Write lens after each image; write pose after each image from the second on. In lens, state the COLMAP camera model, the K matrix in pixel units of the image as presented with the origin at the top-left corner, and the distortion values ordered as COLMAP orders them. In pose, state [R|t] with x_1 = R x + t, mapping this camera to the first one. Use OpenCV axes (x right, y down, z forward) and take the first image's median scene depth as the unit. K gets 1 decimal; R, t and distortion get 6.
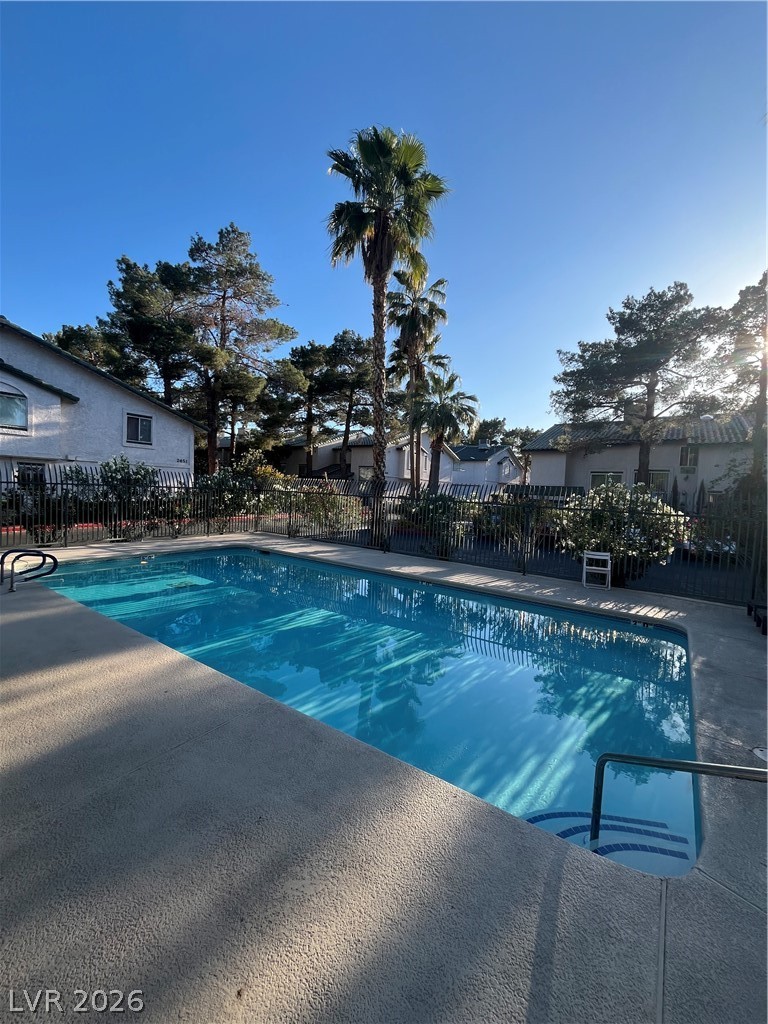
lens RADIAL K [[411.8, 0, 387.9], [0, 411.8, 508.7], [0, 0, 1]] dist [-0.003371, 0.000062]
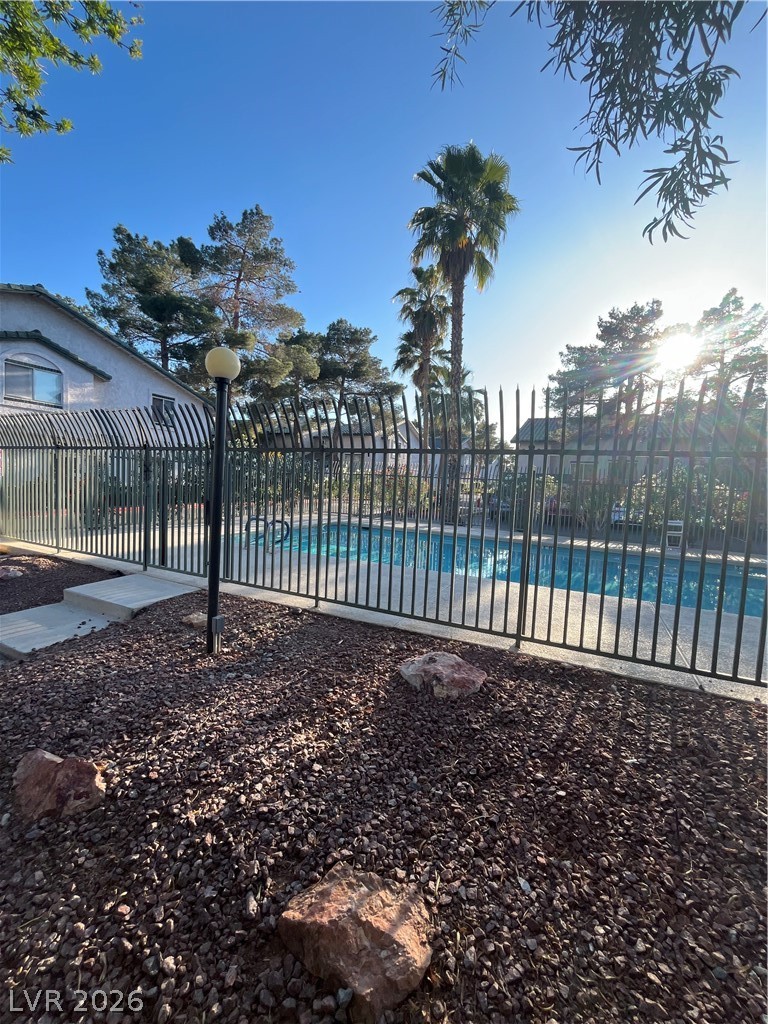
lens RADIAL K [[411.8, 0, 385.3], [0, 411.8, 509.5], [0, 0, 1]] dist [-0.003371, 0.000062]
pose [[0.987665, -0.005632, 0.156482, -0.222048], [0.002077, 0.999736, 0.022870, 0.016505], [-0.156569, -0.022263, 0.987416, -0.041841]]
